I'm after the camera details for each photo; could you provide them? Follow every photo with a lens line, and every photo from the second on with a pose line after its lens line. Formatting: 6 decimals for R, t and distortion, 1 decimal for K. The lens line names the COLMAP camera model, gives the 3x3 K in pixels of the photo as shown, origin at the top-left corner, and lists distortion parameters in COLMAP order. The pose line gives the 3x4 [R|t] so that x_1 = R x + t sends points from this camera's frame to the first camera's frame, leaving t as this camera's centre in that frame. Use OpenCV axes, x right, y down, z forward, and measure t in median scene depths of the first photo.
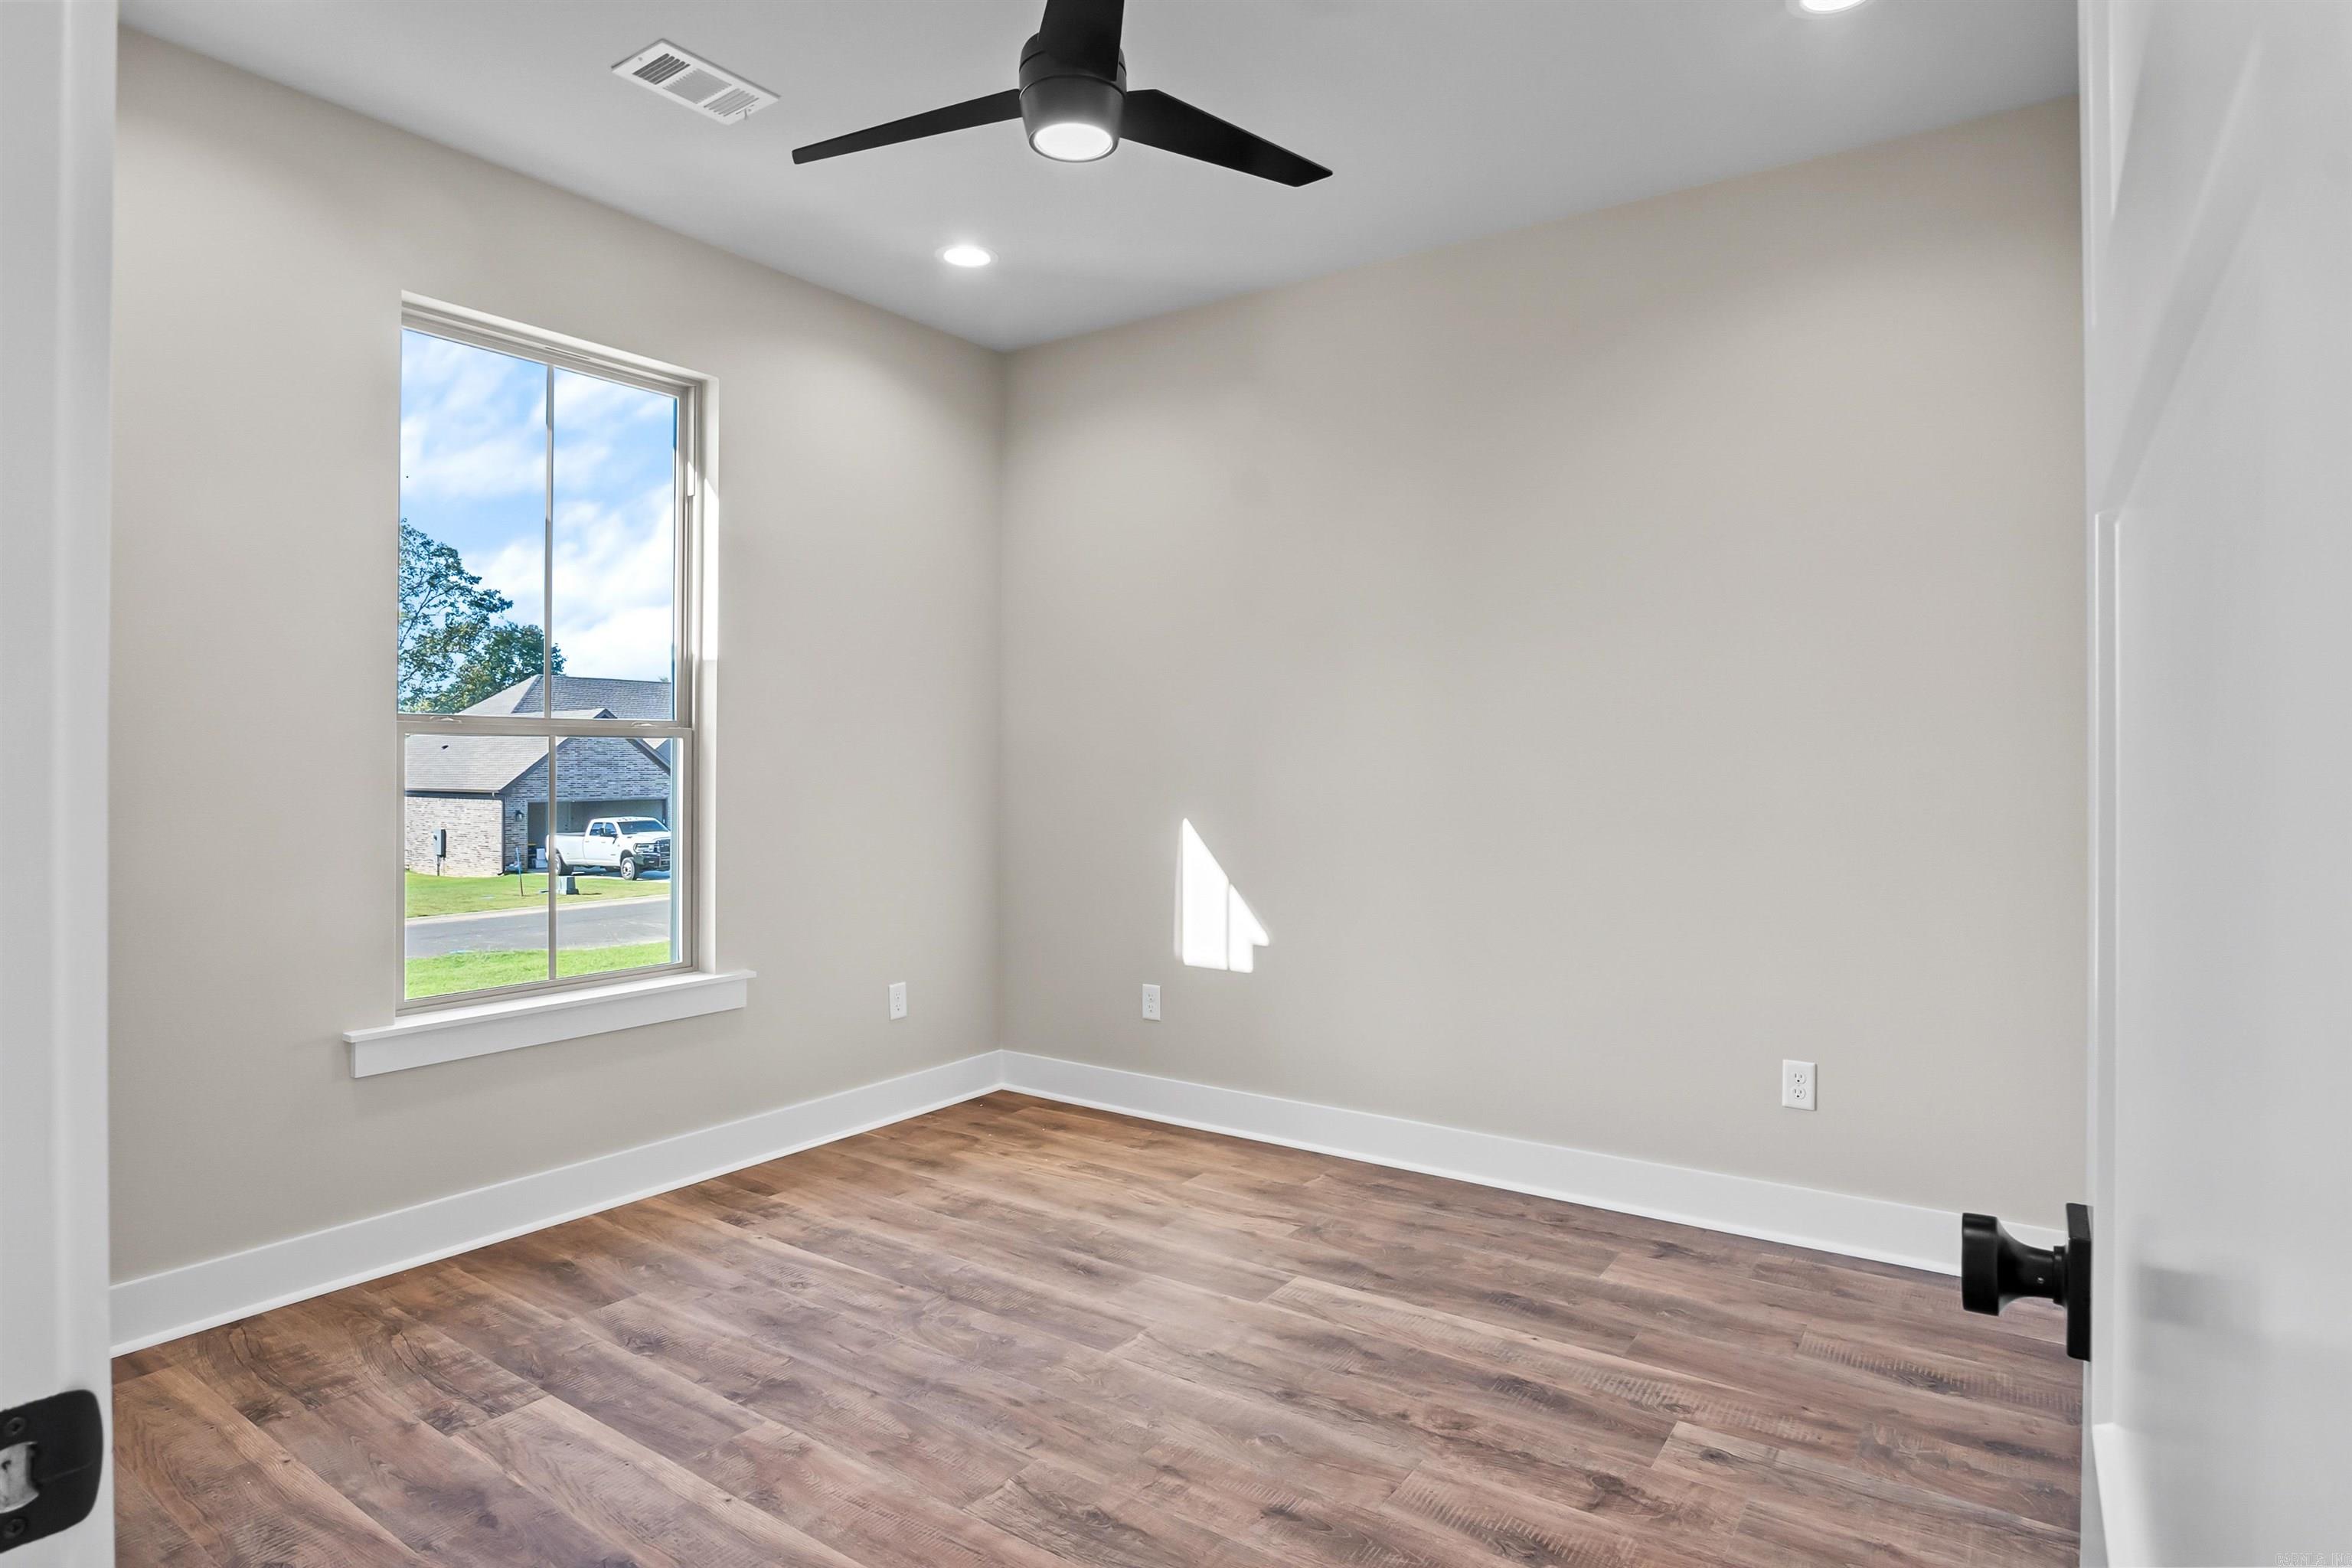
lens RADIAL K [[1264.3, 0, 1169.1], [0, 1264.3, 768.7], [0, 0, 1]] dist [-0.034974, 0.009777]
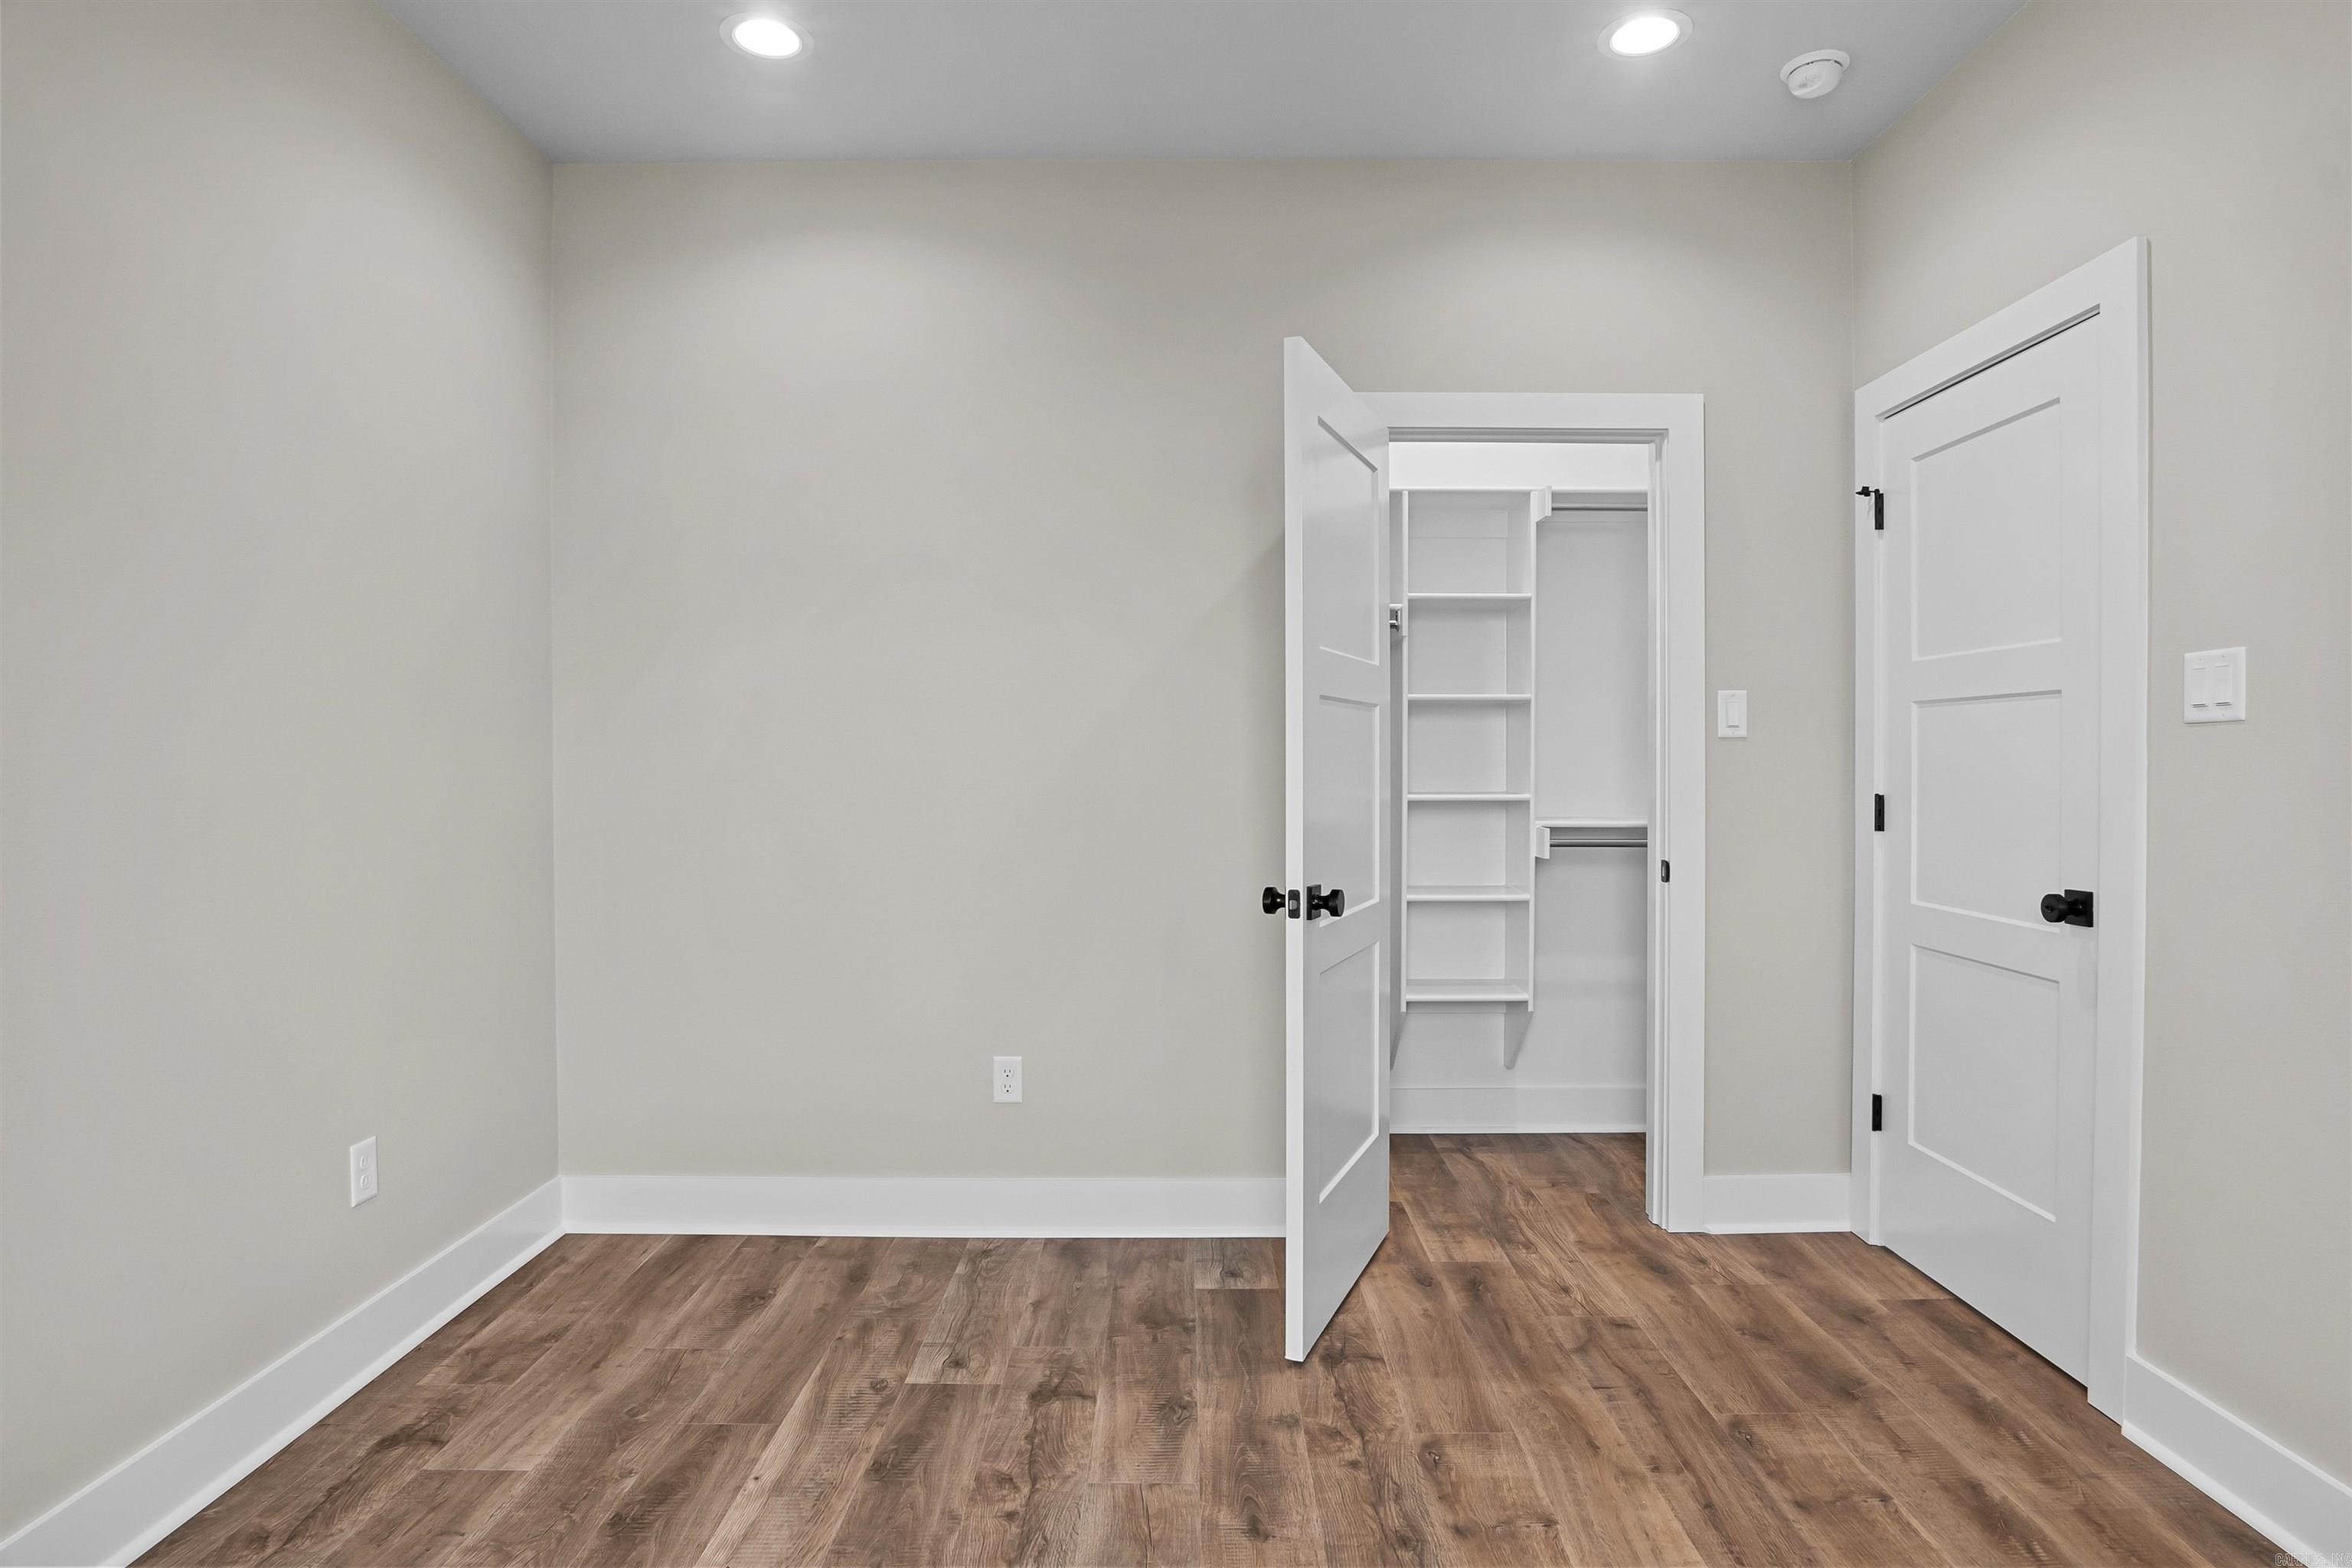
lens RADIAL K [[1264.3, 0, 1188.7], [0, 1264.3, 773.8], [0, 0, 1]] dist [-0.034974, 0.009777]
pose [[-0.580107, -0.006034, 0.814518, -0.549537], [0.008176, 0.999879, 0.013231, -0.002056], [-0.814499, 0.014334, -0.579988, 1.318716]]
